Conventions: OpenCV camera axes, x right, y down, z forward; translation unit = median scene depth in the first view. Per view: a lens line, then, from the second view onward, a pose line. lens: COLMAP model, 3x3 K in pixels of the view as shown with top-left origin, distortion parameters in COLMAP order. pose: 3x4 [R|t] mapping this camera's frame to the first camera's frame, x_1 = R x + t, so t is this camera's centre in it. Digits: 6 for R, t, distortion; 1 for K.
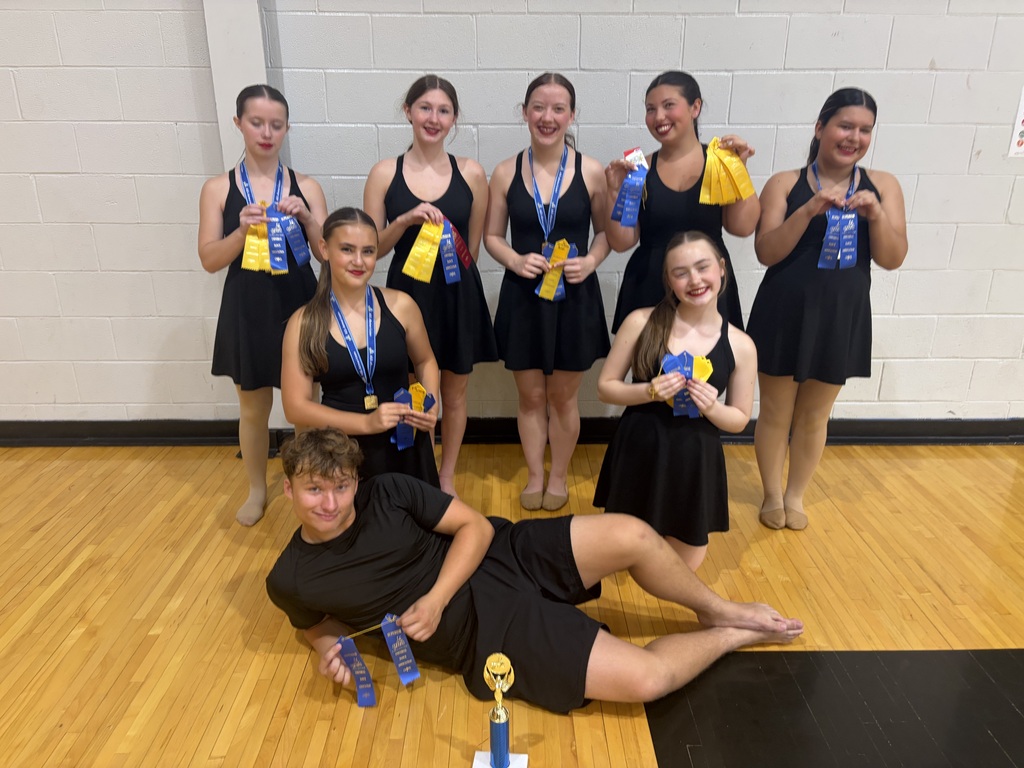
lens RADIAL K [[776.3, 0, 519.8], [0, 776.3, 388.4], [0, 0, 1]] dist [0.015808, -0.012198]
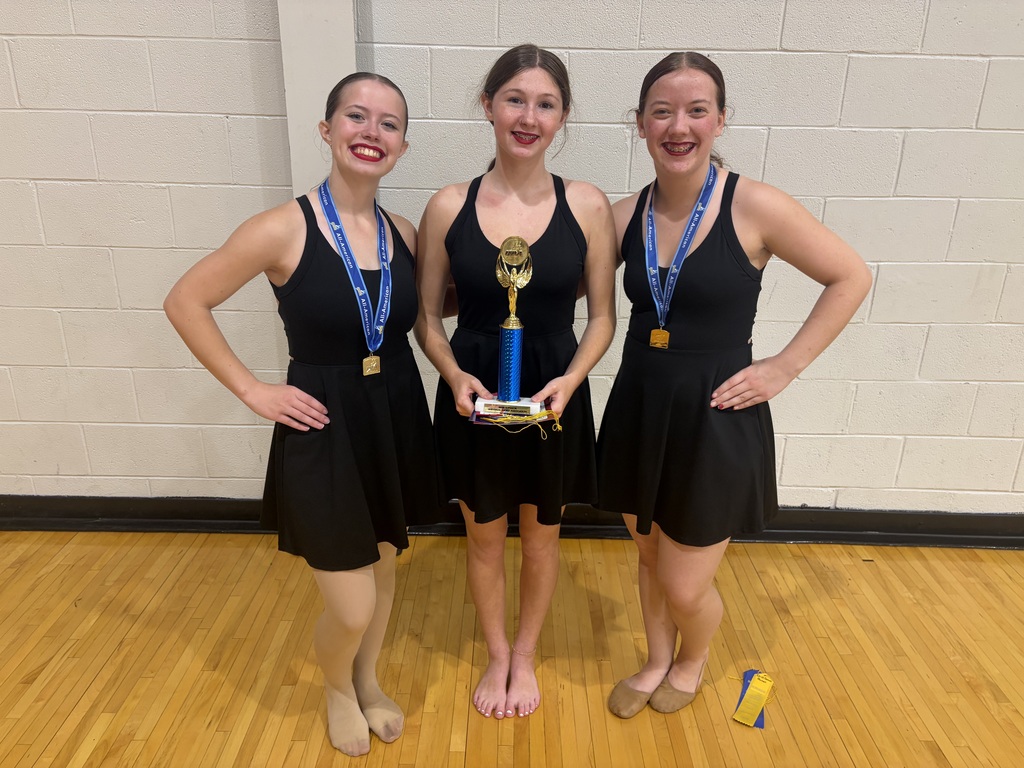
lens RADIAL K [[776.3, 0, 504.9], [0, 776.3, 377.2], [0, 0, 1]] dist [0.015808, -0.012198]
pose [[0.999611, 0.022206, -0.016846, -0.156705], [-0.021980, 0.999668, 0.013469, -0.106517], [0.017140, -0.013094, 0.999767, 0.259313]]
